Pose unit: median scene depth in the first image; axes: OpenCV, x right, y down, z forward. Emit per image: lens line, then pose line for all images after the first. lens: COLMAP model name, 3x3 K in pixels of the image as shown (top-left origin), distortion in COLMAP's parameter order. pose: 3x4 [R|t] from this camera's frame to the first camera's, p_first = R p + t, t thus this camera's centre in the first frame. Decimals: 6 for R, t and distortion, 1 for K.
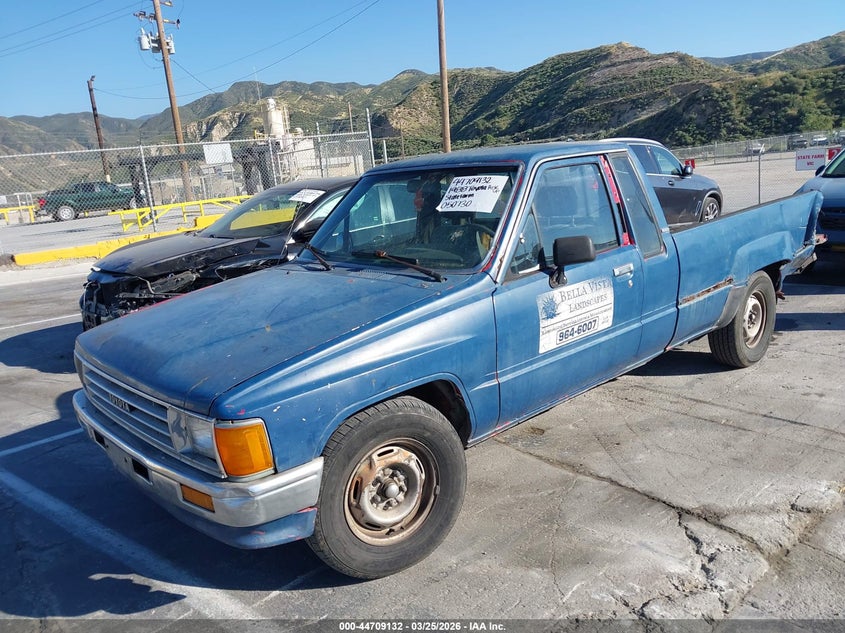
lens RADIAL K [[662.4, 0, 416.2], [0, 662.4, 318.6], [0, 0, 1]] dist [0.009546, 0.000655]
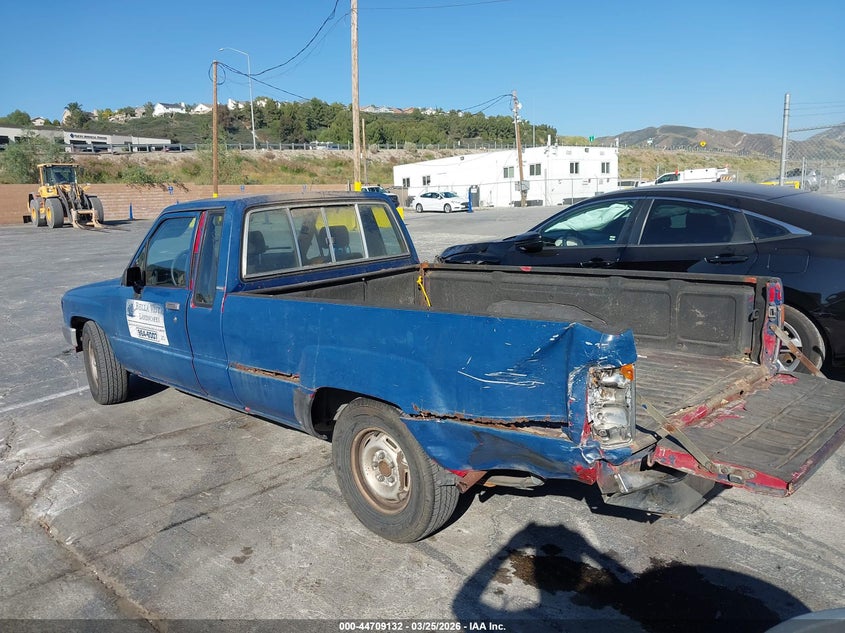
lens RADIAL K [[662.4, 0, 416.2], [0, 662.4, 318.6], [0, 0, 1]] dist [0.009546, 0.000655]
pose [[0.079667, 0.254475, -0.963792, 1.615095], [-0.189716, 0.953064, 0.235961, -0.449003], [0.978602, 0.164048, 0.124205, 1.348488]]
